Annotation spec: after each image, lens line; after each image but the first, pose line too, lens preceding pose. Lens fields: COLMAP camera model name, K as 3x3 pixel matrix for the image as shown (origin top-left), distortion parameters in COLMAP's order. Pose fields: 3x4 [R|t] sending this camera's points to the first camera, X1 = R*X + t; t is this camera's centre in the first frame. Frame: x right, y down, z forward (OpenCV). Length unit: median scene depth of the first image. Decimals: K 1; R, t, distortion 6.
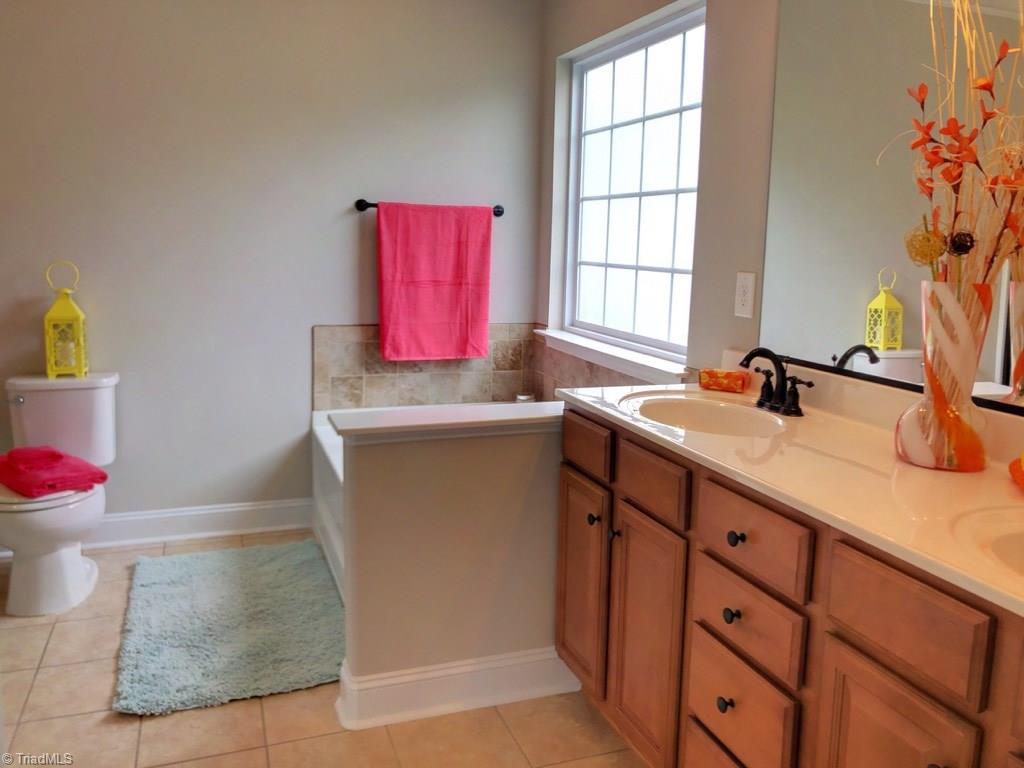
lens RADIAL K [[856.8, 0, 514.4], [0, 856.8, 382.1], [0, 0, 1]] dist [0.031588, -0.017424]
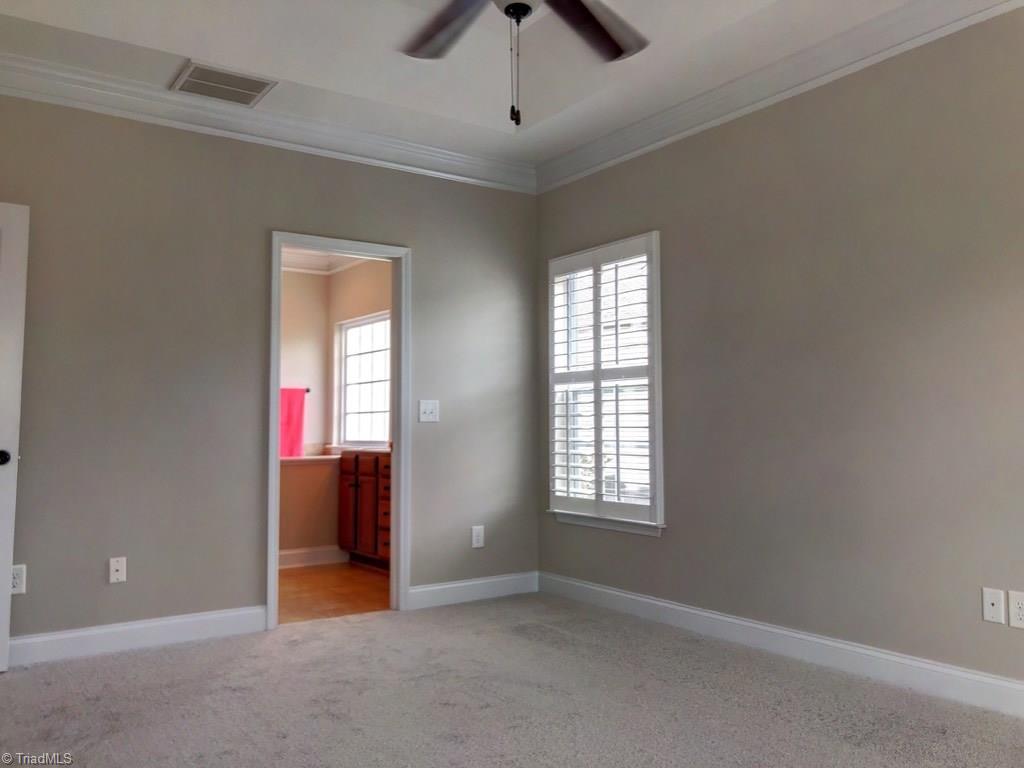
lens RADIAL K [[856.8, 0, 510.6], [0, 856.8, 380.7], [0, 0, 1]] dist [0.031588, -0.017424]
pose [[0.967874, -0.003877, 0.251407, -0.069592], [0.060607, 0.973996, -0.218309, 0.283222], [-0.244023, 0.226533, 0.942940, -1.180550]]
